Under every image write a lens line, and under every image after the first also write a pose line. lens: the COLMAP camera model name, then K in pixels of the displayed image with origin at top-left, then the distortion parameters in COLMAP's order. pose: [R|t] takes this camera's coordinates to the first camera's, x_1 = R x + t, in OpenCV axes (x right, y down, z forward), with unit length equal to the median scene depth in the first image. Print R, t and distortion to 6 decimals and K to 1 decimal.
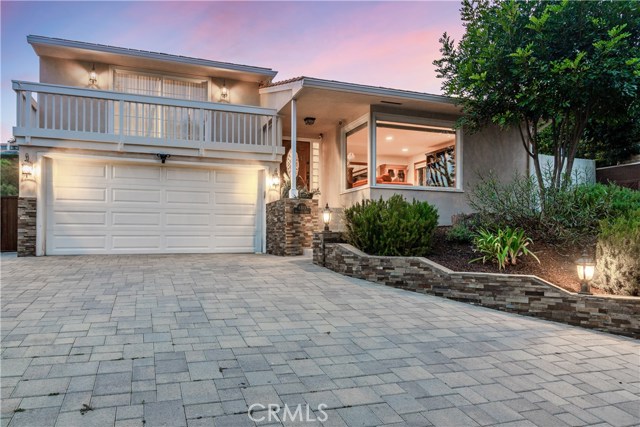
lens RADIAL K [[406.9, 0, 302.4], [0, 406.9, 226.9], [0, 0, 1]] dist [0.001152, 0.000865]
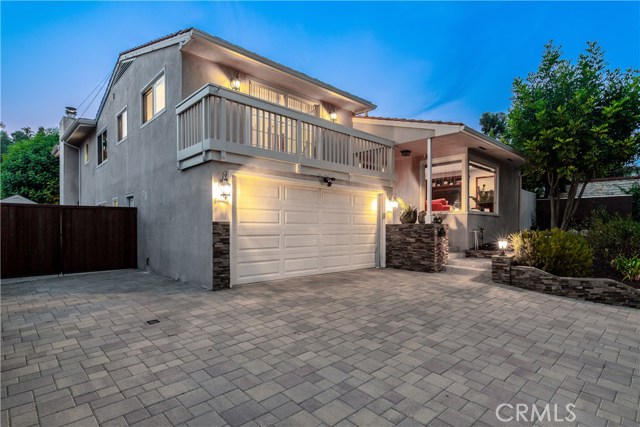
lens RADIAL K [[333.7, 0, 298.8], [0, 333.7, 227.8], [0, 0, 1]] dist [-0.001675, -0.000612]
pose [[0.917281, 0.002412, 0.398234, -0.773308], [-0.015721, 0.999422, 0.030158, -0.080114], [-0.397931, -0.033924, 0.916788, 0.269946]]
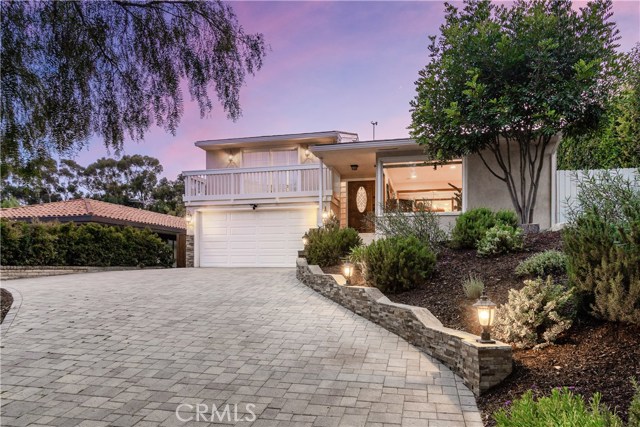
lens RADIAL K [[416.3, 0, 316.8], [0, 416.3, 253.3], [0, 0, 1]] dist [-0.000387, -0.000918]
pose [[0.832590, -0.013108, -0.553735, 0.780084], [0.013439, 0.999904, -0.003463, 0.023039], [0.553727, -0.004558, 0.832686, -0.217188]]
